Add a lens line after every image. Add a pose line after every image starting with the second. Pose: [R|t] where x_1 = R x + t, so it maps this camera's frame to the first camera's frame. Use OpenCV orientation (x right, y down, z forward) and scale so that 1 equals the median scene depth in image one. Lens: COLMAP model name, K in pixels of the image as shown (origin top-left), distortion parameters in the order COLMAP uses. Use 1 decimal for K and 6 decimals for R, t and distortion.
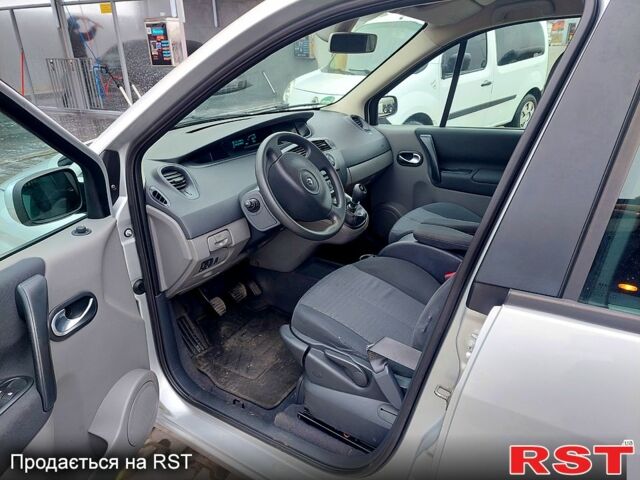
lens RADIAL K [[447.3, 0, 320.2], [0, 447.3, 239.0], [0, 0, 1]] dist [0.038659, -0.004935]
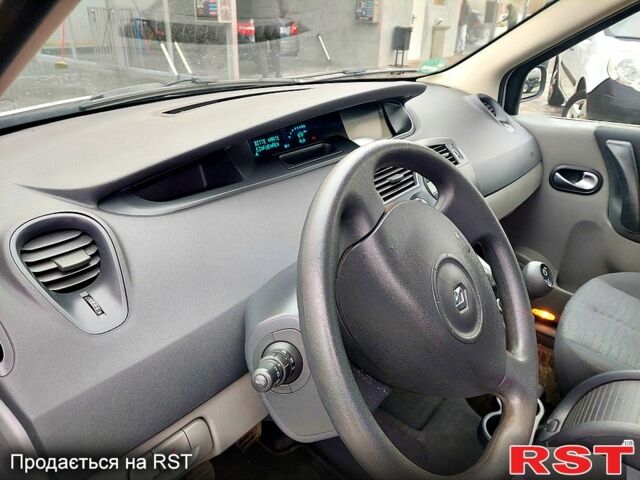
lens RADIAL K [[447.3, 0, 319.2], [0, 447.3, 240.7], [0, 0, 1]] dist [0.038659, -0.004935]
pose [[0.992140, 0.092354, -0.084430, -0.063234], [-0.087158, 0.994182, 0.063289, -0.113831], [0.089784, -0.055433, 0.994417, 0.415072]]
